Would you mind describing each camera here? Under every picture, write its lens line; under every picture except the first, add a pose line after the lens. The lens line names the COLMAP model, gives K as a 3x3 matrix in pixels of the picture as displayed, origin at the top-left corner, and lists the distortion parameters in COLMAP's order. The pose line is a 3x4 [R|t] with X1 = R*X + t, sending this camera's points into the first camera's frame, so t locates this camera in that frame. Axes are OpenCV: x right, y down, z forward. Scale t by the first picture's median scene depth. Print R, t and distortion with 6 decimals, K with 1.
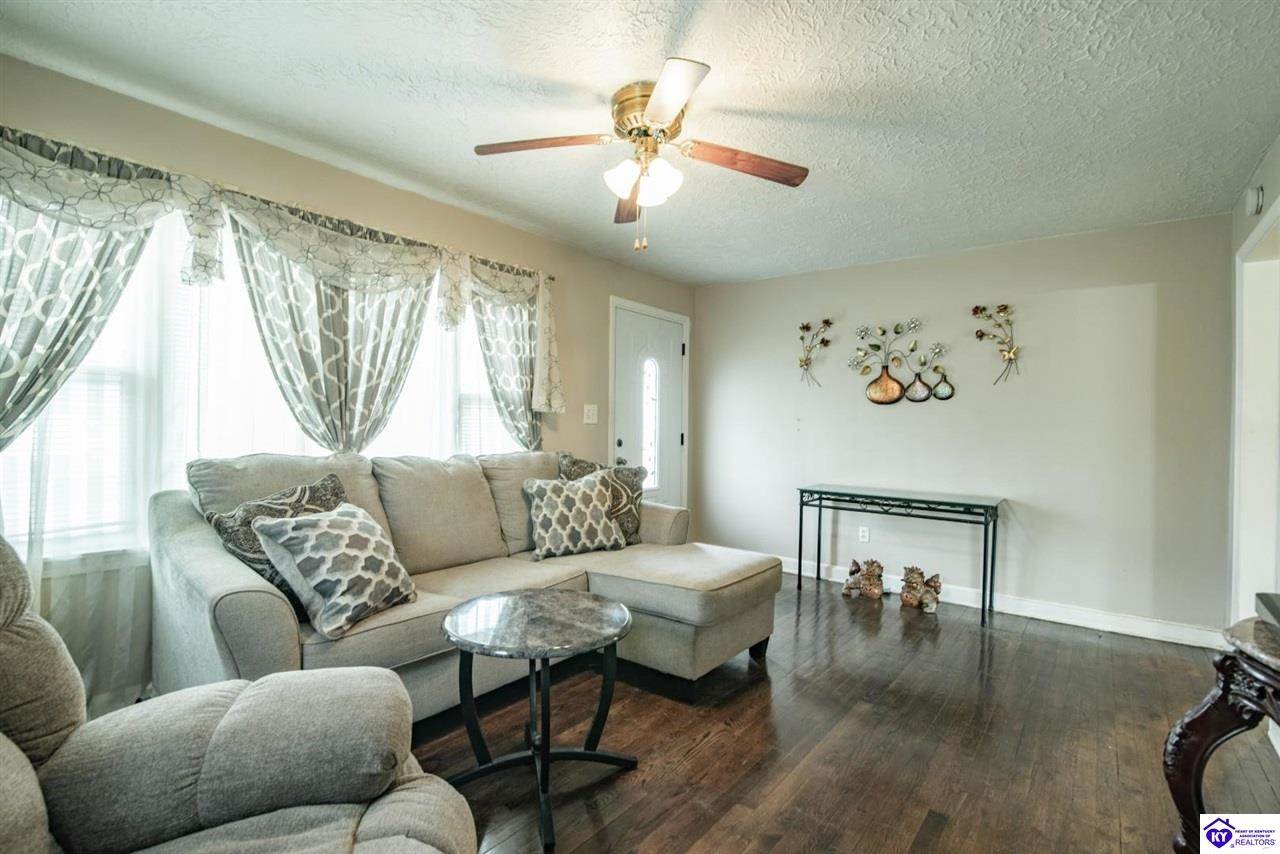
lens RADIAL K [[578.8, 0, 640.0], [0, 578.8, 427.0], [0, 0, 1]] dist [-0.020925, -0.000115]
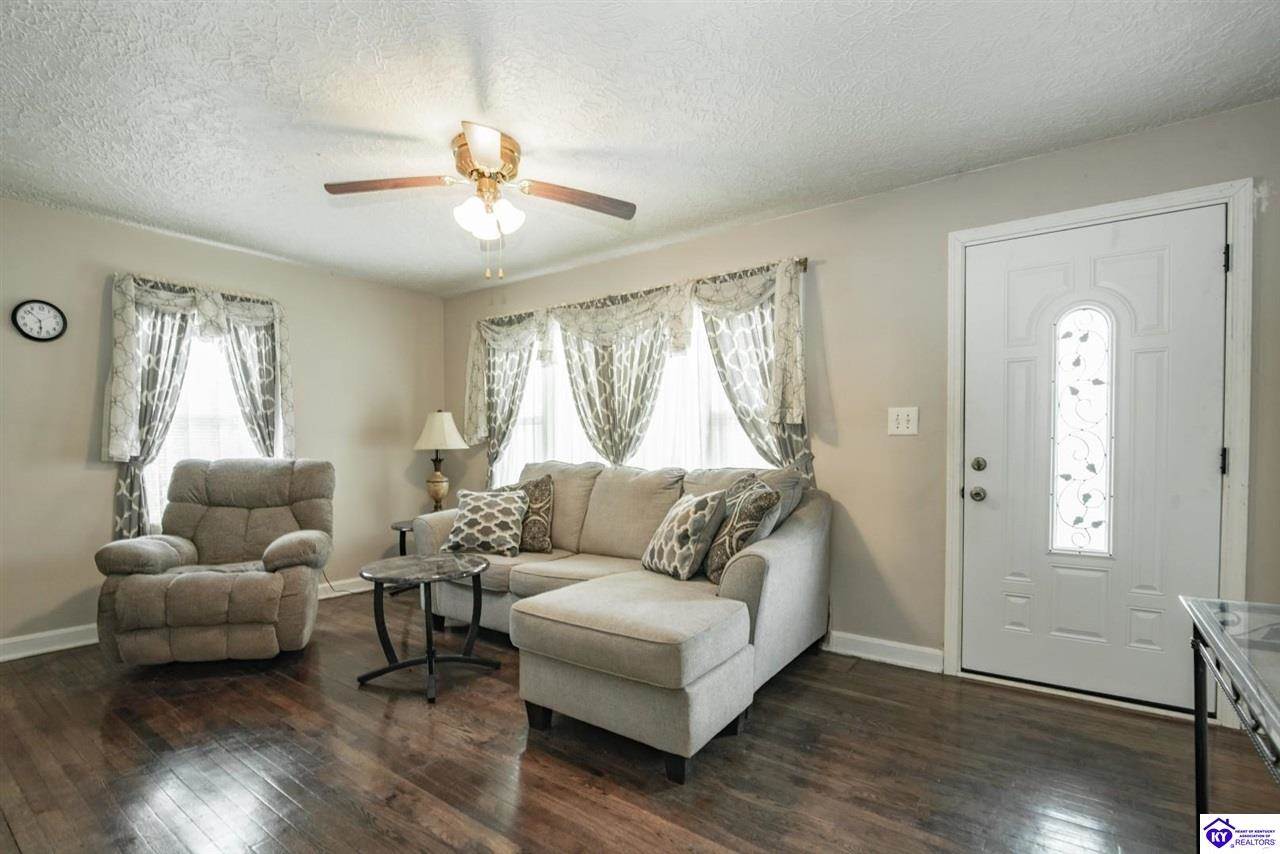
lens RADIAL K [[609.8, 0, 639.4], [0, 609.8, 468.1], [0, 0, 1]] dist [-0.017952, -0.000169]
pose [[0.048365, 0.018104, -0.998666, 0.939785], [0.004492, 0.999822, 0.018342, 0.029170], [0.998820, -0.005373, 0.048275, 0.966058]]
